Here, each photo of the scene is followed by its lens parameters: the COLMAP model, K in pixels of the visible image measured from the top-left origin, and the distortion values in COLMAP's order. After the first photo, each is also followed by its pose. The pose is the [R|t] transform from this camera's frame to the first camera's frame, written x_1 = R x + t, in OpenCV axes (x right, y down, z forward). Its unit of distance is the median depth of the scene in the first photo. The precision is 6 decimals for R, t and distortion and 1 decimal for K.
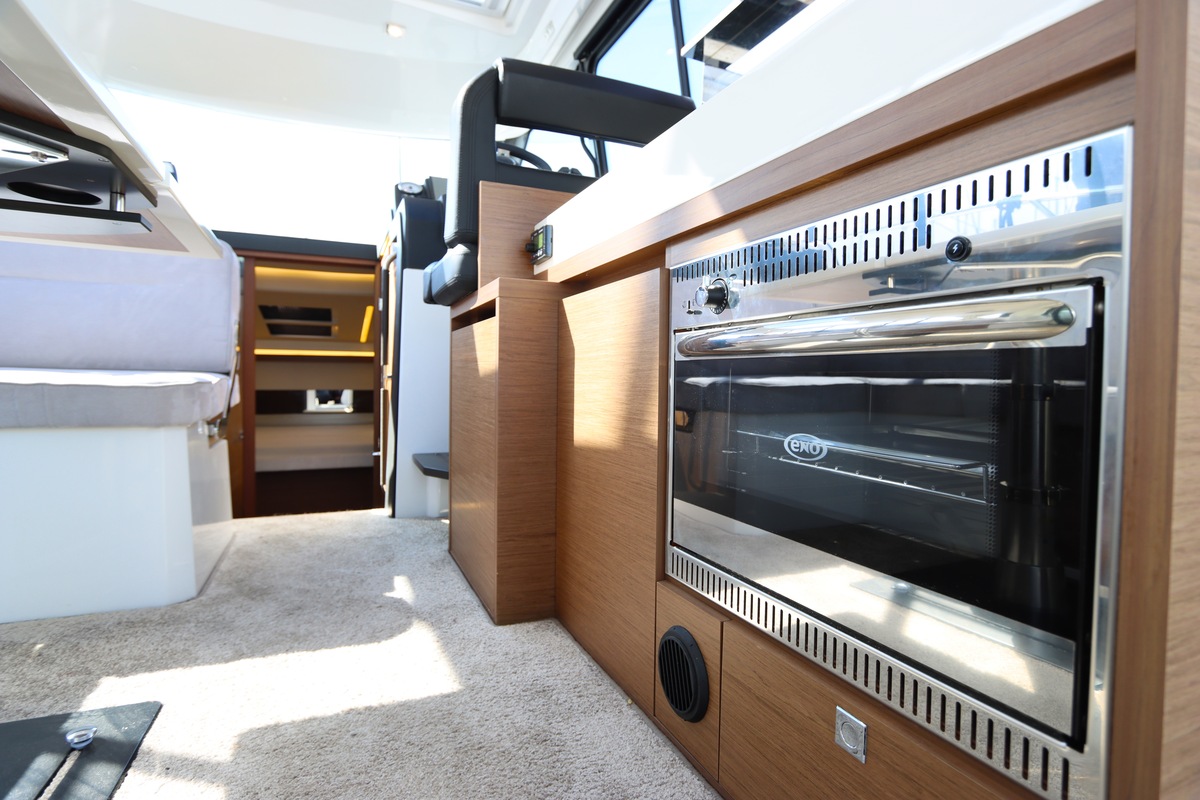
lens RADIAL K [[613.9, 0, 595.2], [0, 613.9, 389.8], [0, 0, 1]] dist [-0.006963, -0.000183]
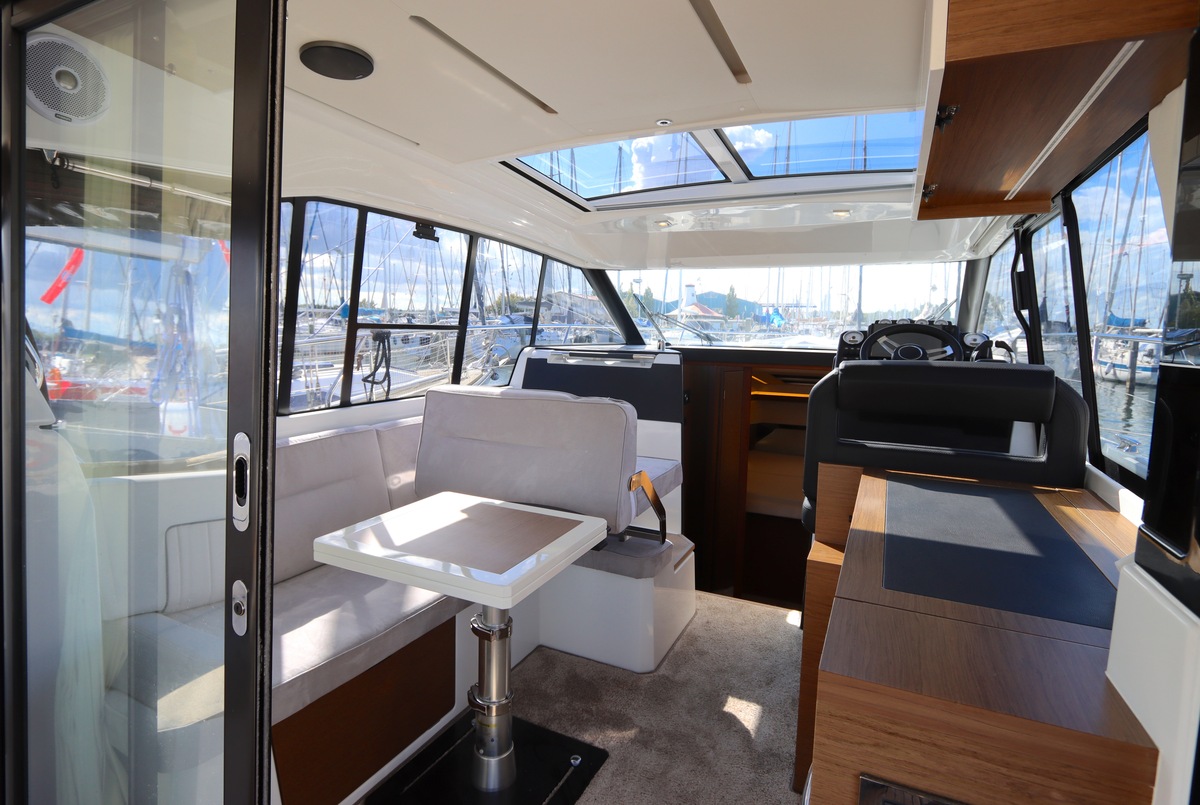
lens RADIAL K [[593.0, 0, 595.7], [0, 593.0, 390.9], [0, 0, 1]] dist [-0.013866, 0.000665]
pose [[0.651847, 0.069930, -0.755119, 0.472737], [-0.026204, 0.997222, 0.069730, -0.588854], [0.757898, -0.025666, 0.651868, -0.212694]]
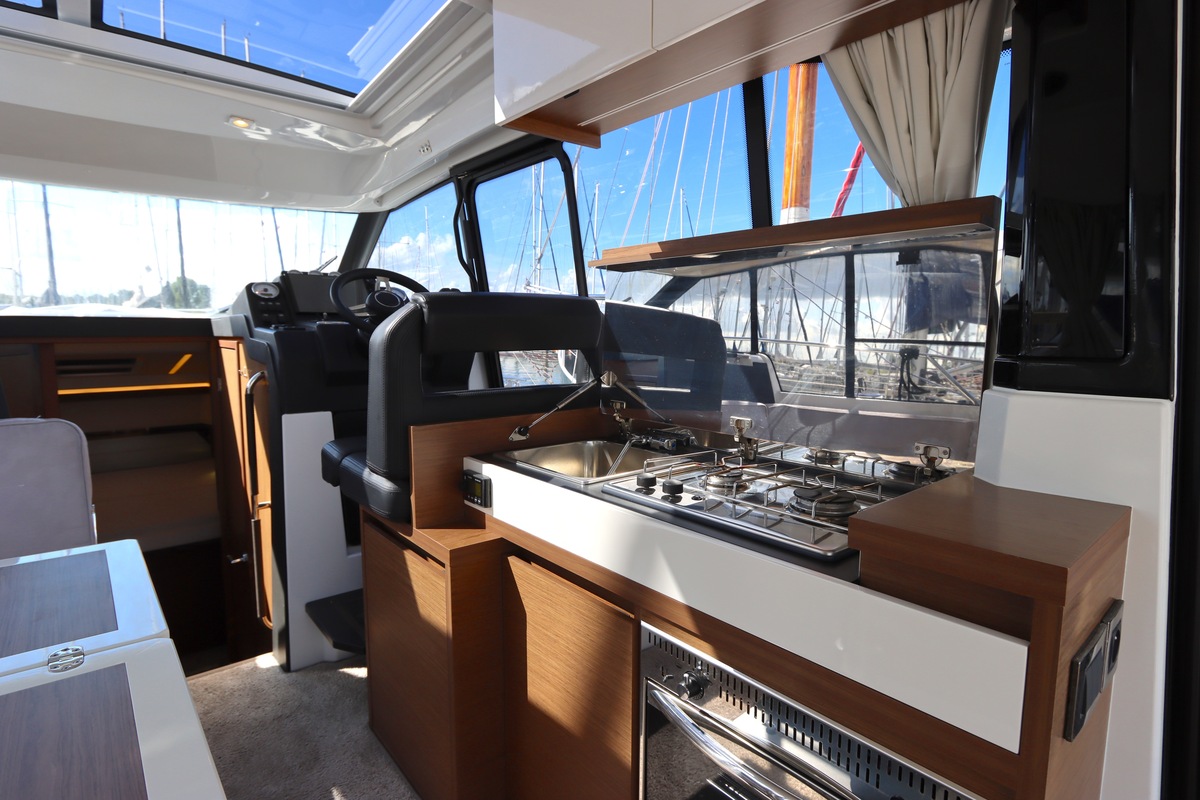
lens RADIAL K [[612.5, 0, 602.7], [0, 612.5, 393.2], [0, 0, 1]] dist [-0.028304, 0.009916]
pose [[0.955156, -0.041336, 0.293203, -0.184952], [0.015178, 0.995741, 0.090936, -0.501984], [-0.295713, -0.082408, 0.951716, -0.053421]]
